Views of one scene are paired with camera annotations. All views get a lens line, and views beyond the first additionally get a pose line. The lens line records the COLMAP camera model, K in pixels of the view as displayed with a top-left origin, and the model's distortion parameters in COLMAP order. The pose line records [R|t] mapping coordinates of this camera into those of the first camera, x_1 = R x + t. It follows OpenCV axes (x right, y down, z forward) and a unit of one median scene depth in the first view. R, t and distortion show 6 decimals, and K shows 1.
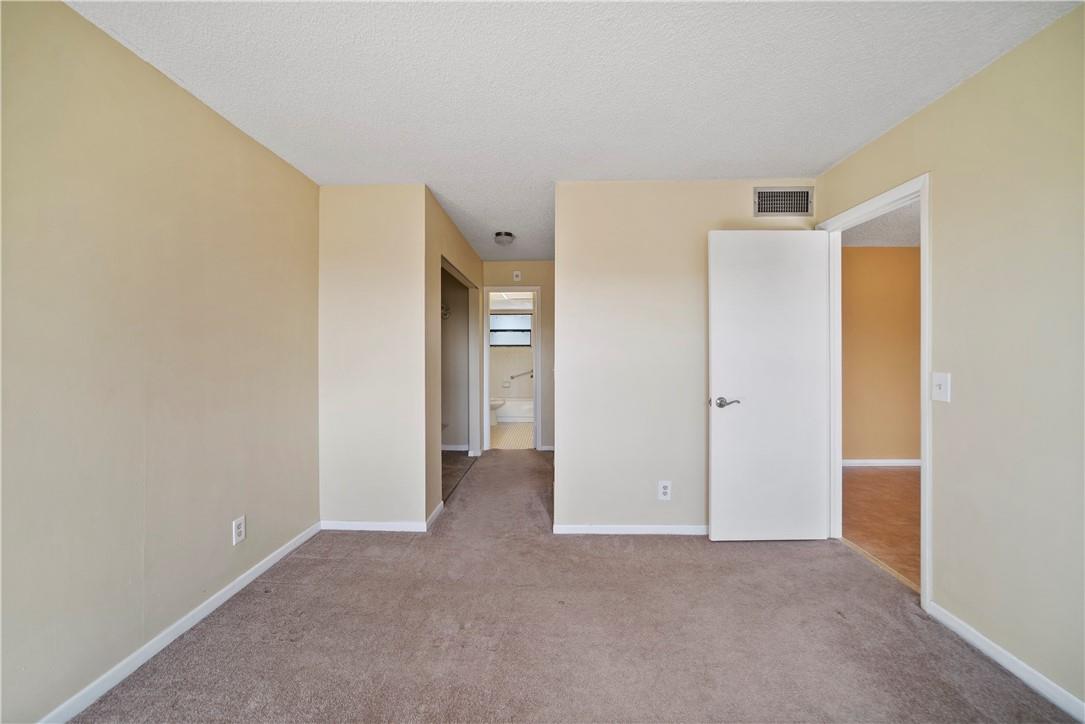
lens RADIAL K [[419.6, 0, 542.5], [0, 419.6, 362.0], [0, 0, 1]] dist [-0.001707, 0.003987]
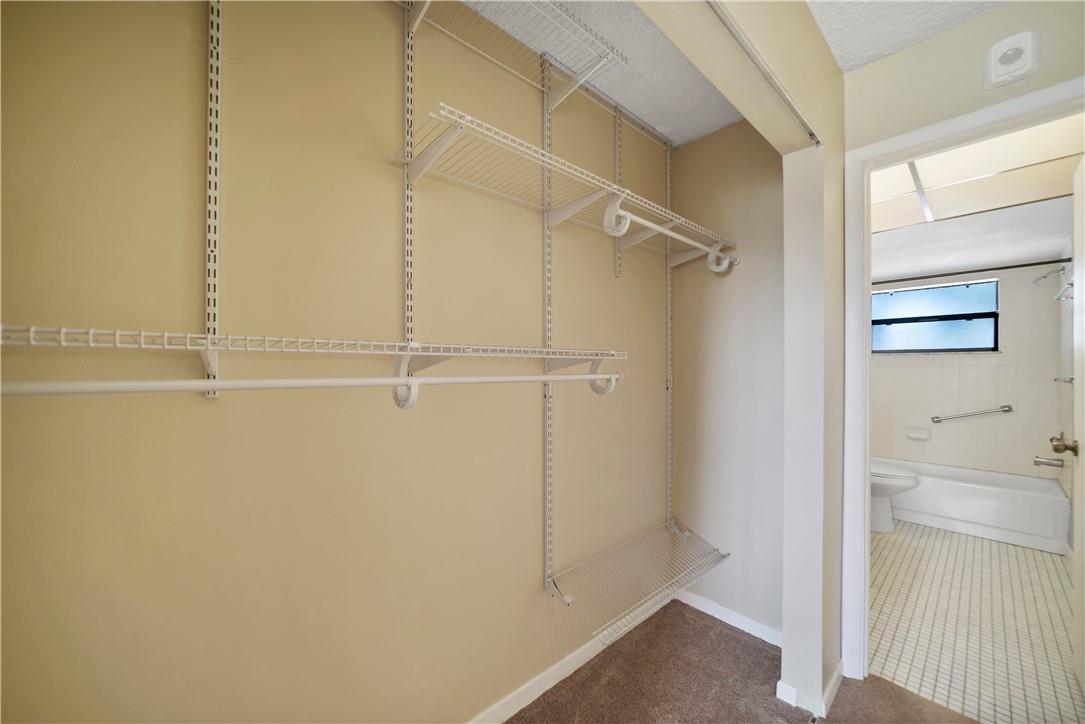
lens RADIAL K [[419.6, 0, 542.5], [0, 419.6, 362.0], [0, 0, 1]] dist [-0.001707, 0.003987]
pose [[0.702255, 0.004210, -0.711913, -0.054292], [-0.018853, 0.999742, -0.012686, -0.010481], [0.711676, 0.022330, 0.702153, 0.449336]]
